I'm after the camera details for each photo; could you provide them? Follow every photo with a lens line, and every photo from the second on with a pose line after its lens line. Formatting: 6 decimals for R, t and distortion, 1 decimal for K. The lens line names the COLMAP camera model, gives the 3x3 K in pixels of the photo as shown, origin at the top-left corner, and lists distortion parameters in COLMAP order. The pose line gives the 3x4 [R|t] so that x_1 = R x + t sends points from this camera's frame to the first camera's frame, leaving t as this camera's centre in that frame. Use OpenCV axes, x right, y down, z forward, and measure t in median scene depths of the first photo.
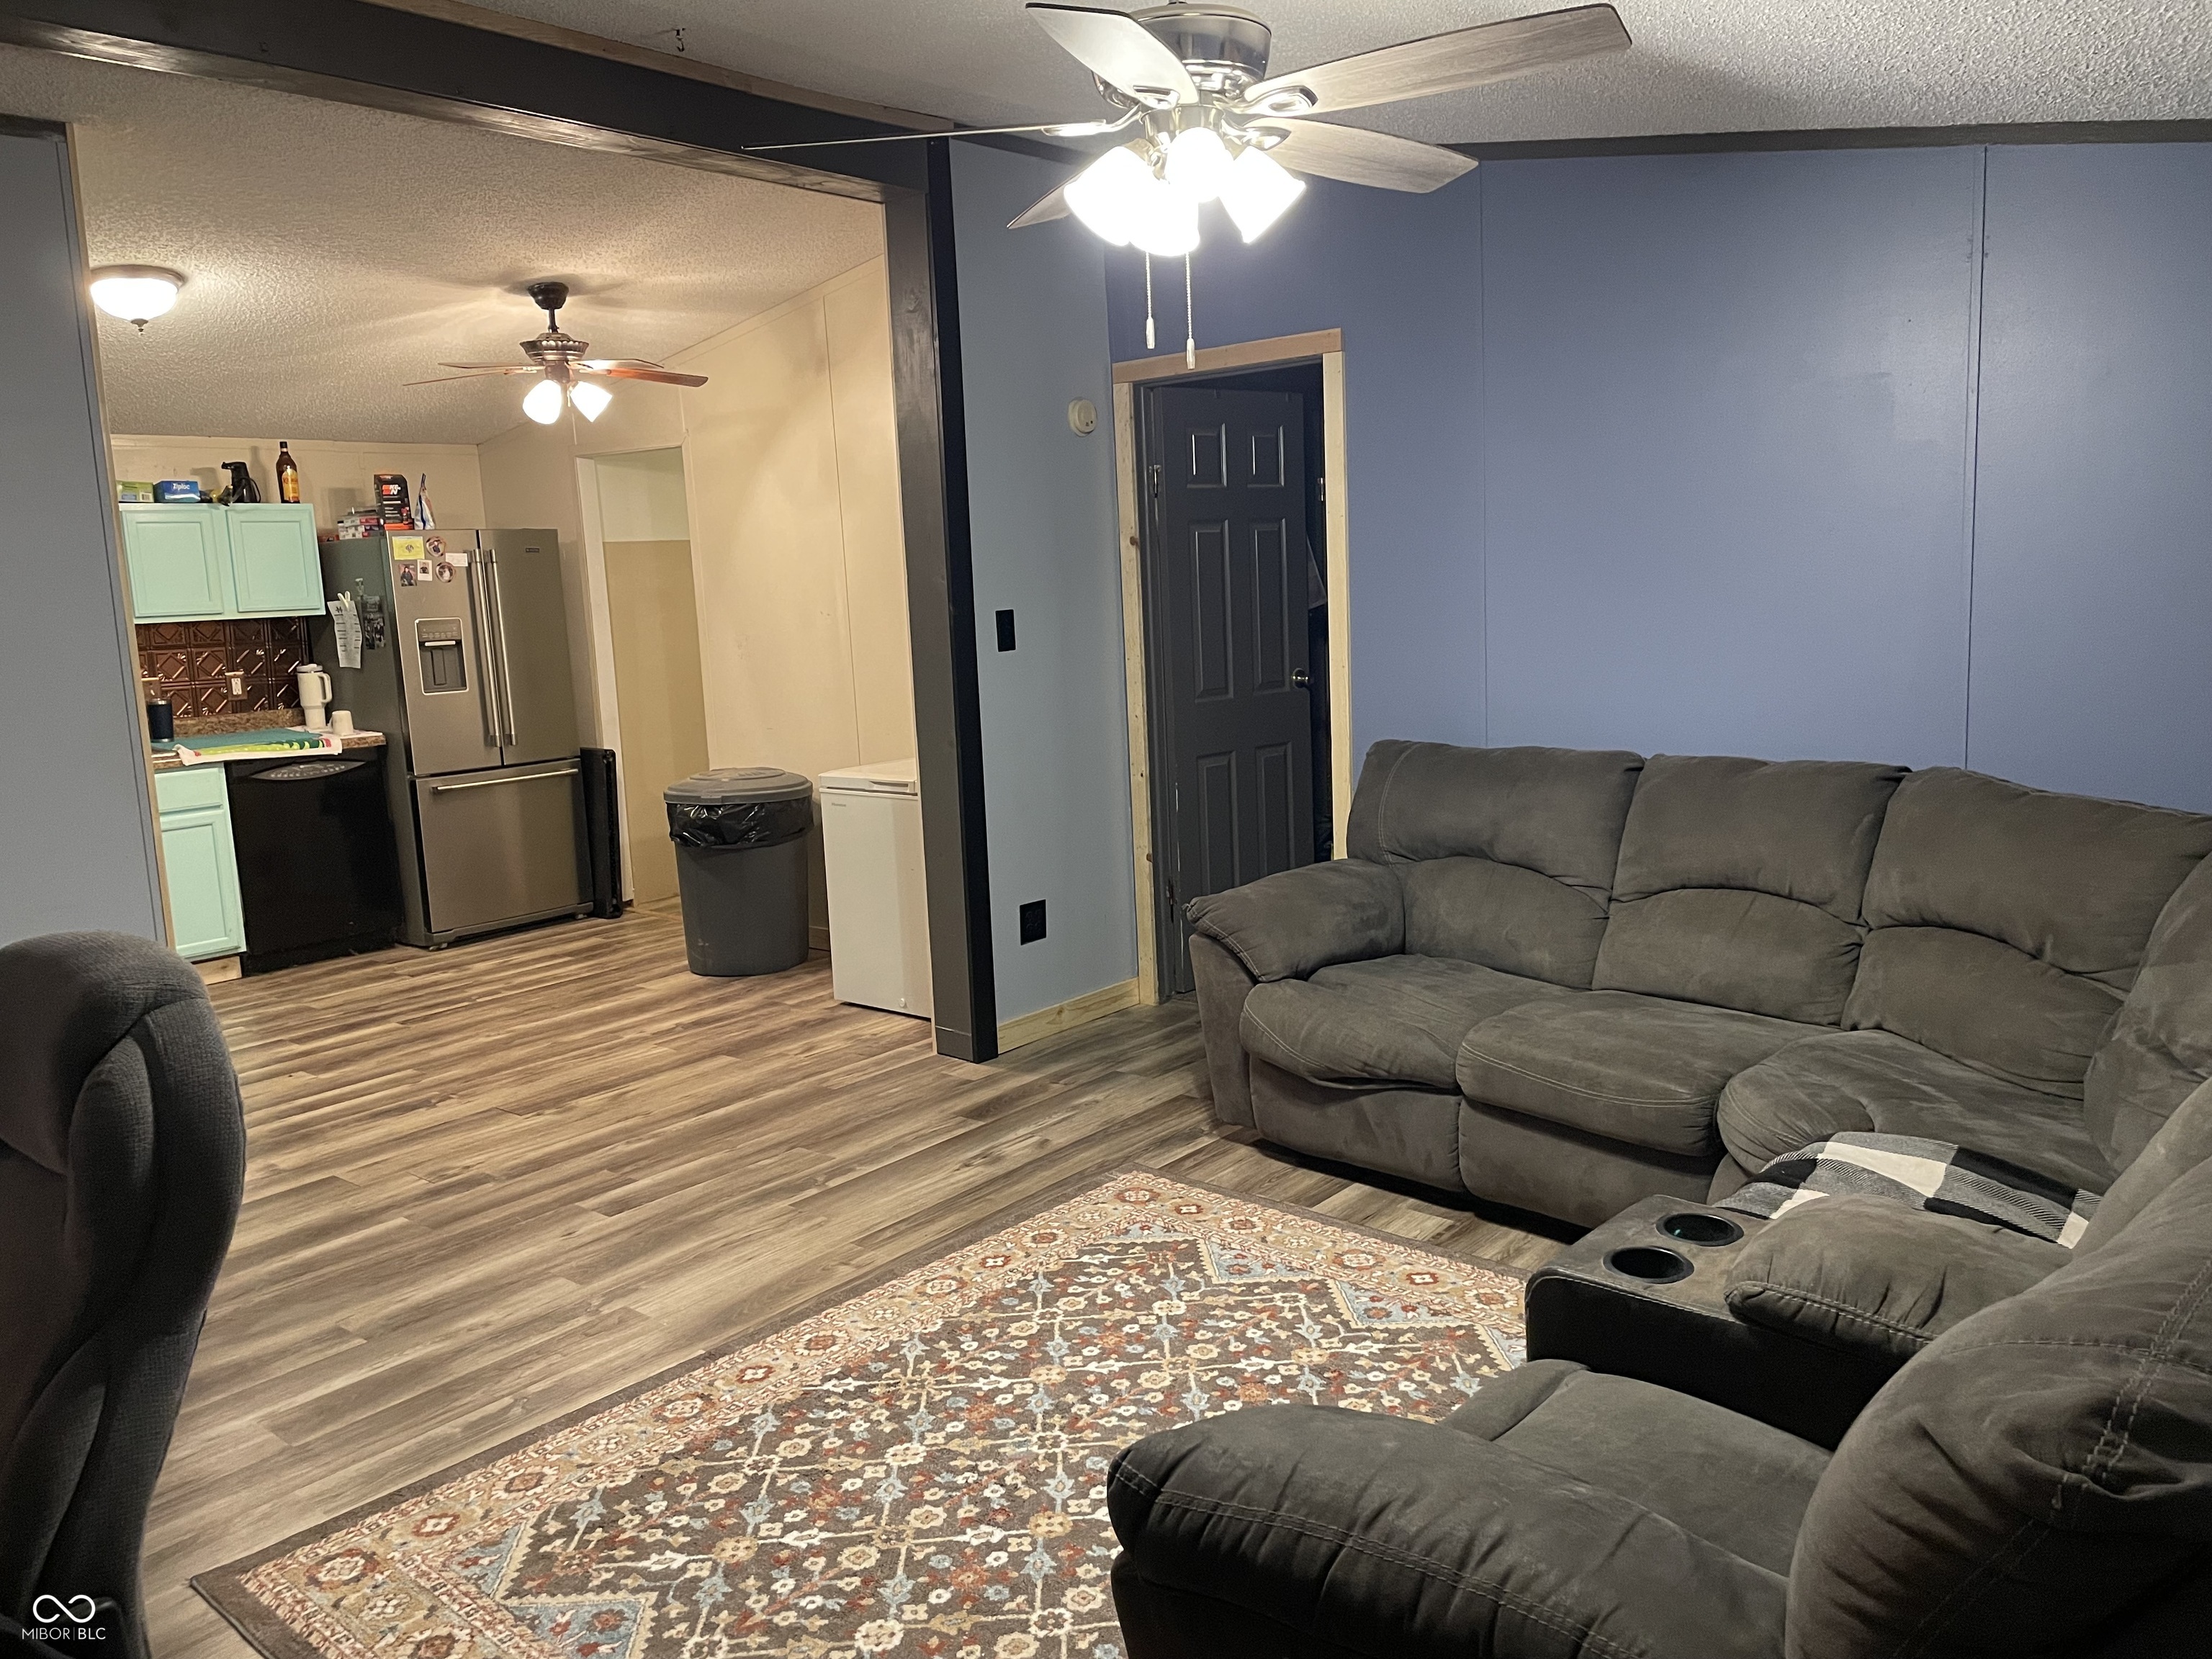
lens RADIAL K [[1666.3, 0, 1106.7], [0, 1666.3, 810.6], [0, 0, 1]] dist [0.099339, -0.125751]
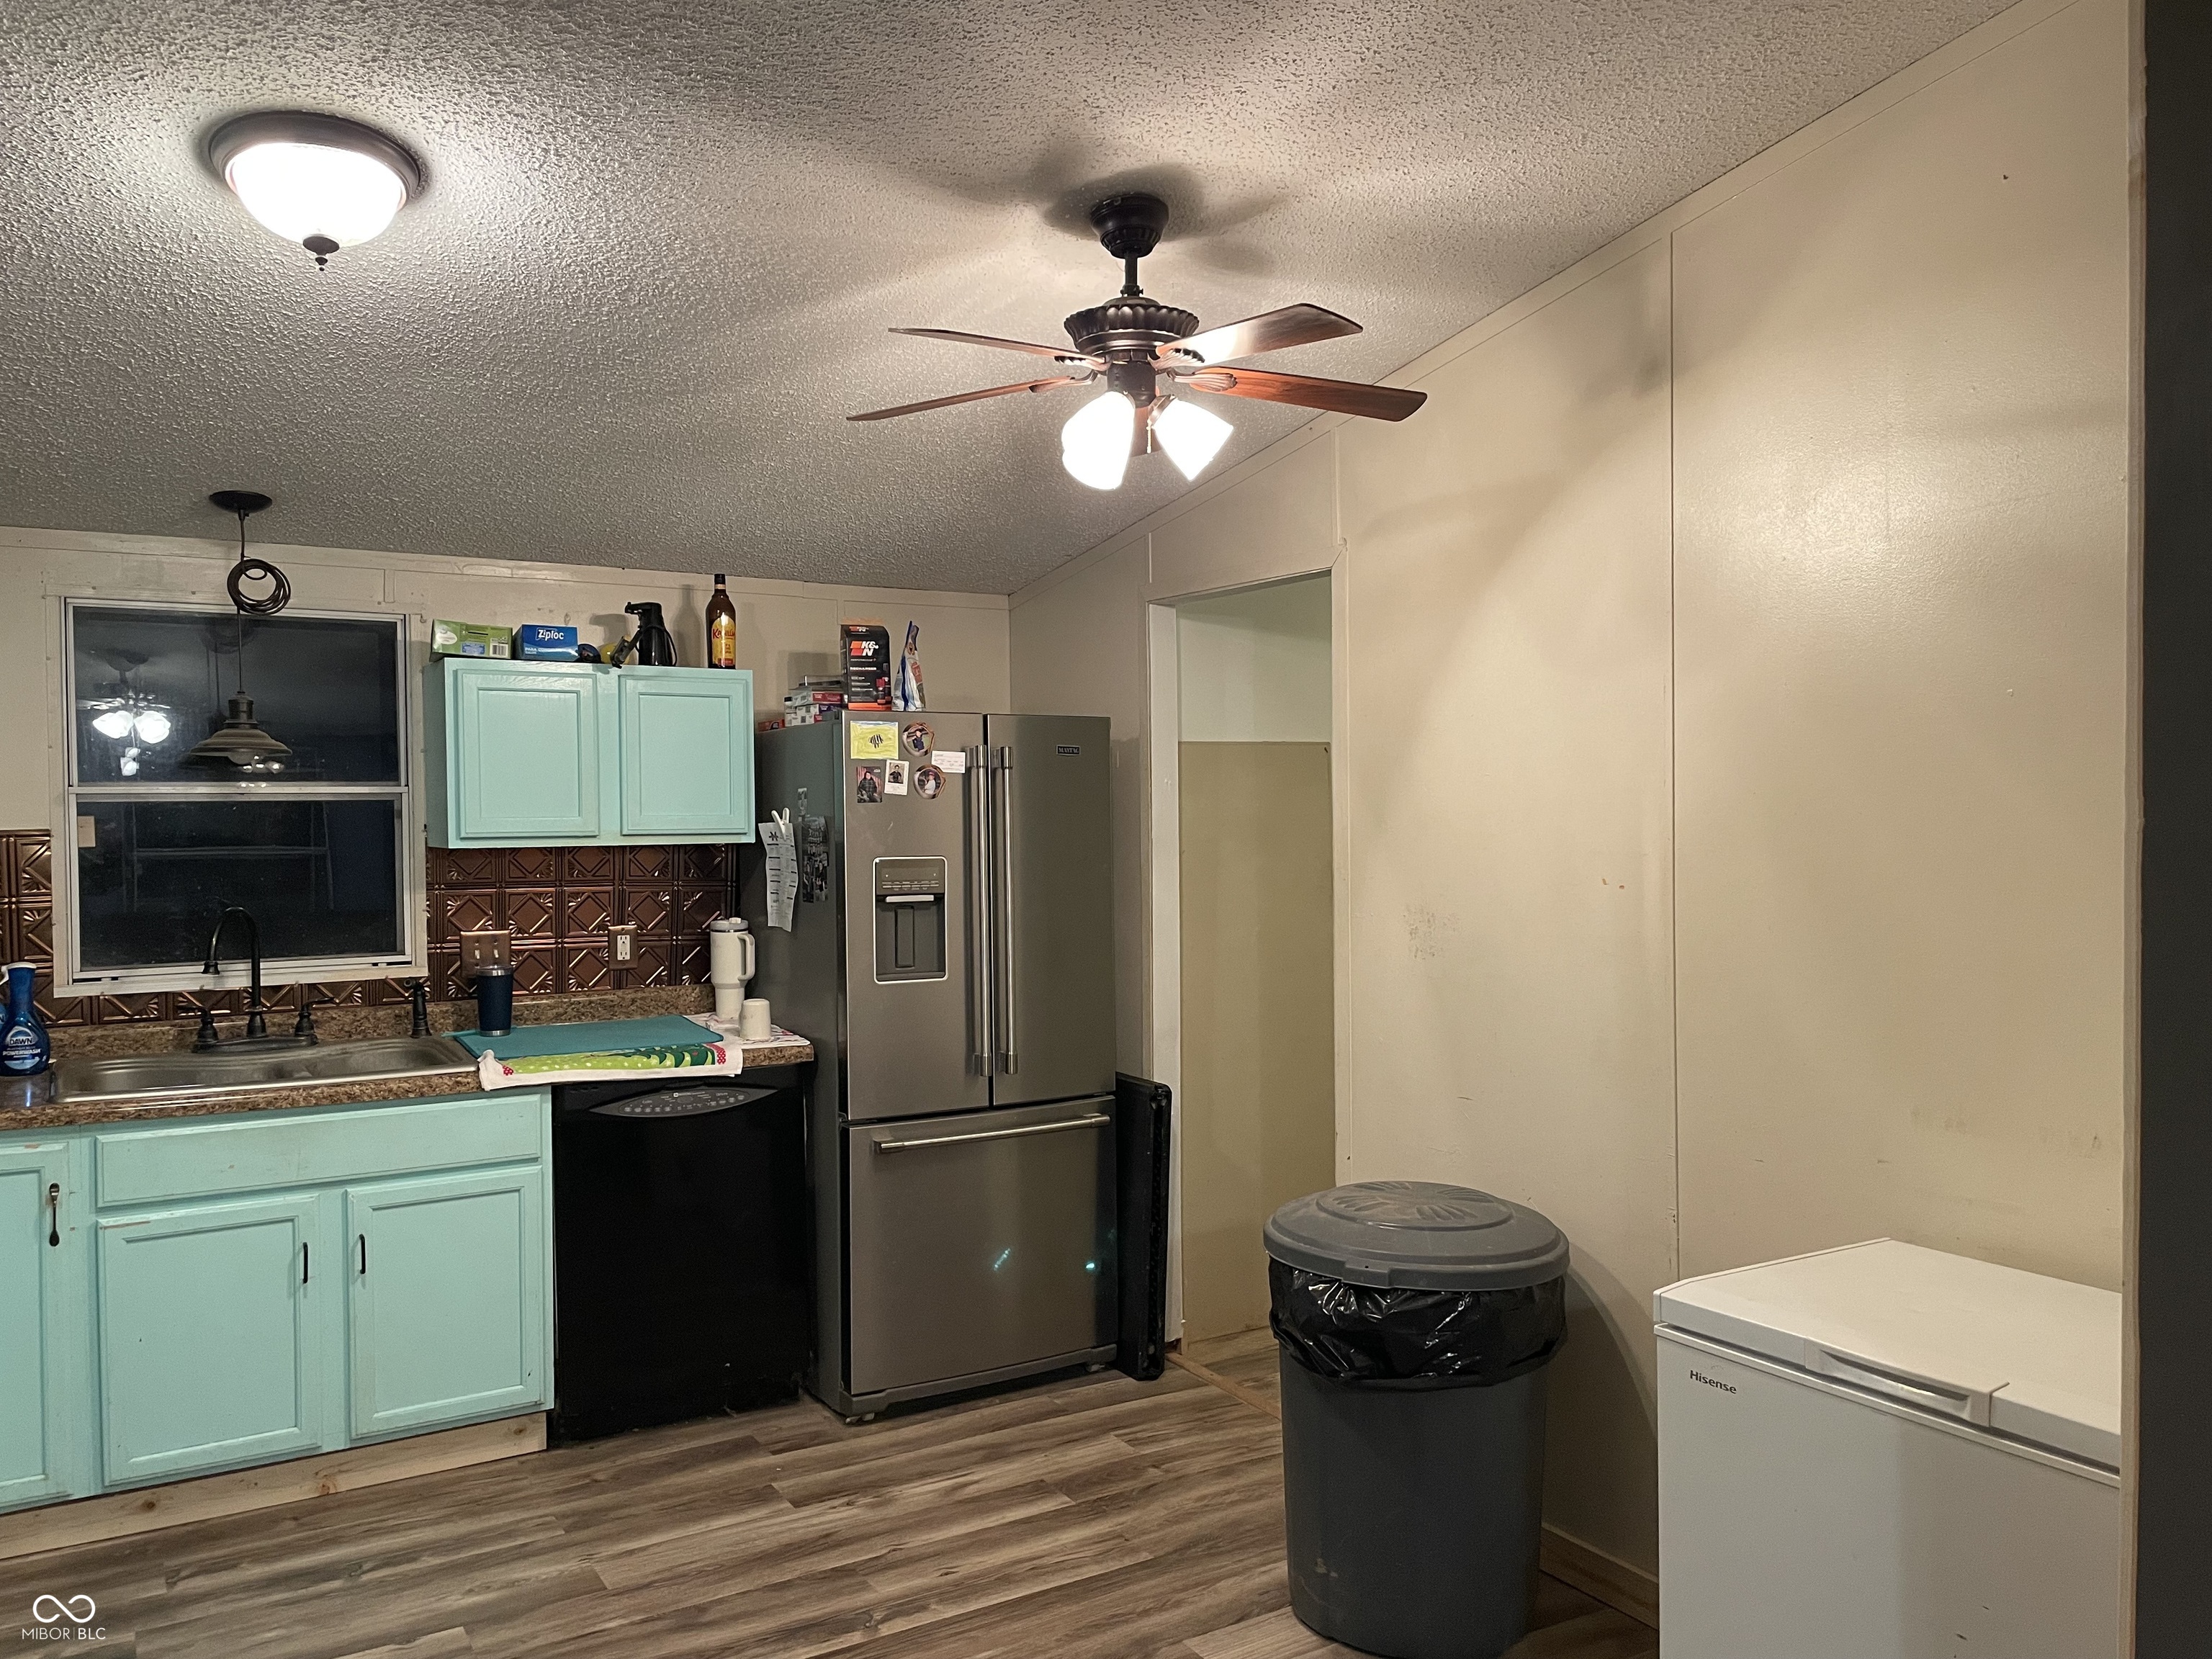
lens RADIAL K [[1666.3, 0, 1093.8], [0, 1666.3, 841.1], [0, 0, 1]] dist [0.099339, -0.125751]
pose [[0.946323, 0.042831, -0.320372, -0.242517], [-0.079733, 0.991484, -0.102966, -0.106678], [0.313234, 0.122983, 0.941679, 0.773241]]
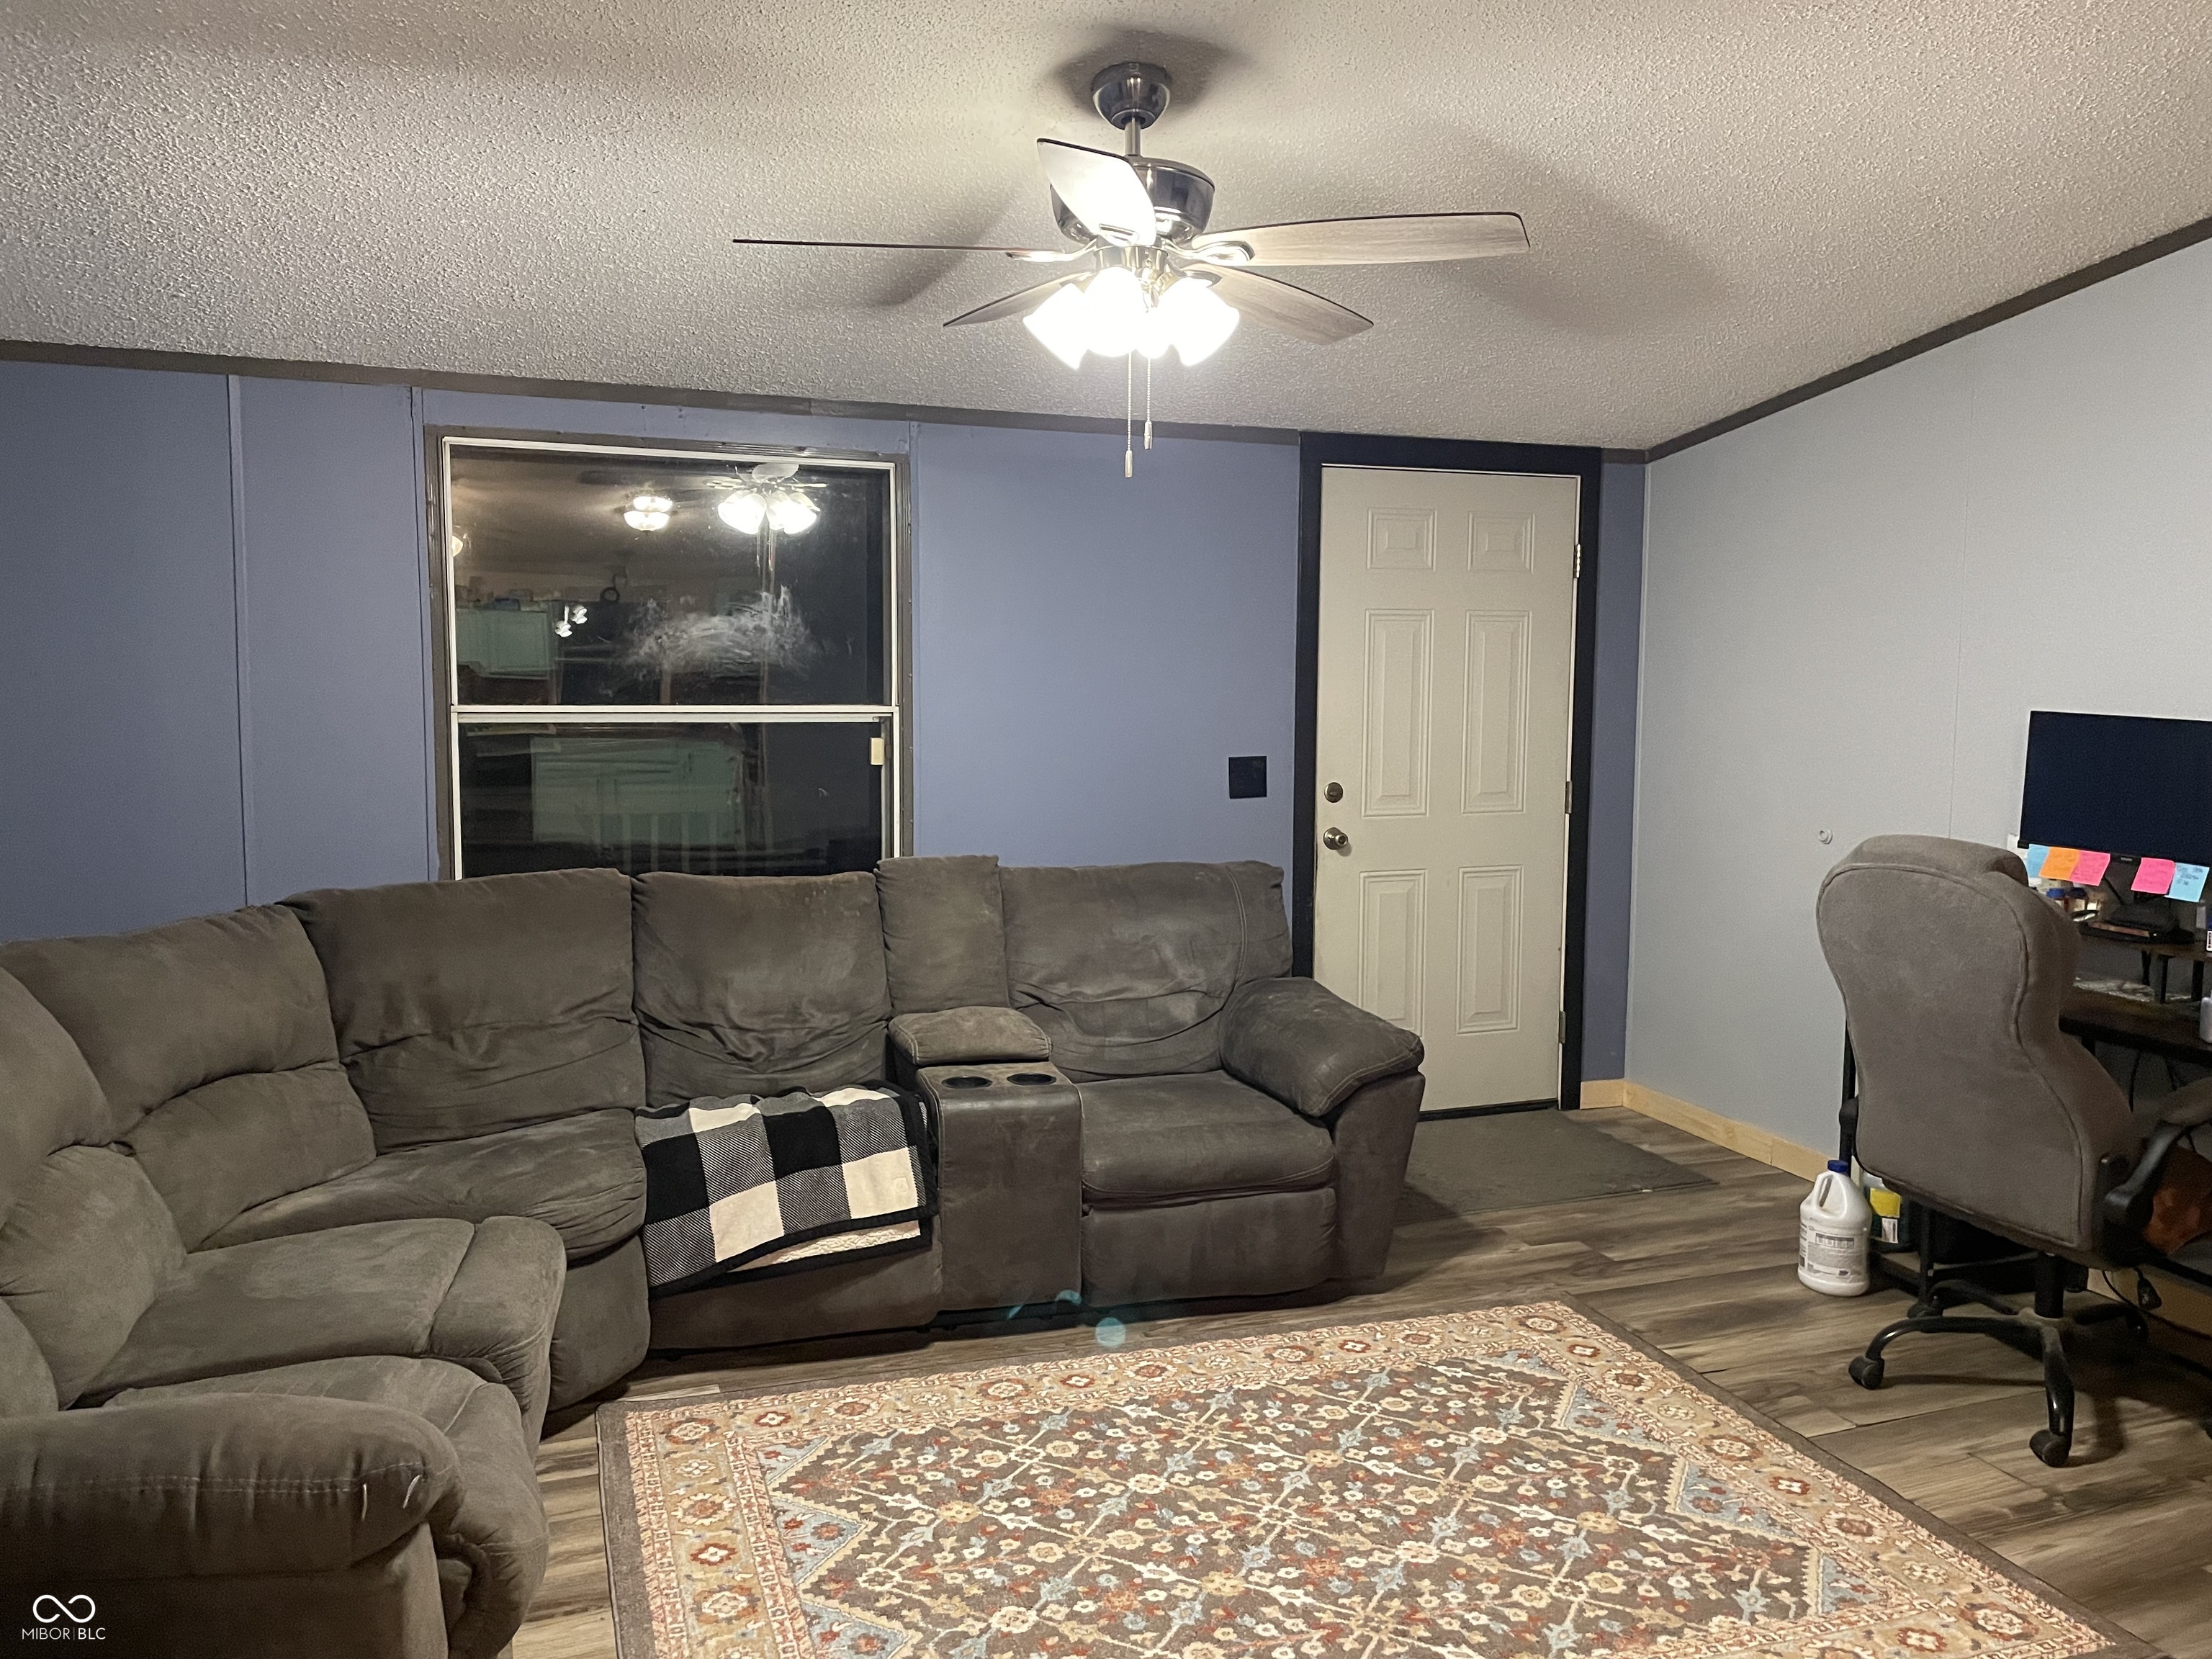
lens RADIAL K [[1666.3, 0, 1101.6], [0, 1666.3, 825.5], [0, 0, 1]] dist [0.099339, -0.125751]
pose [[-0.873585, -0.009187, 0.486585, -0.296317], [0.100261, 0.974977, 0.198411, -0.163337], [-0.476232, 0.222114, -0.850804, 1.255567]]
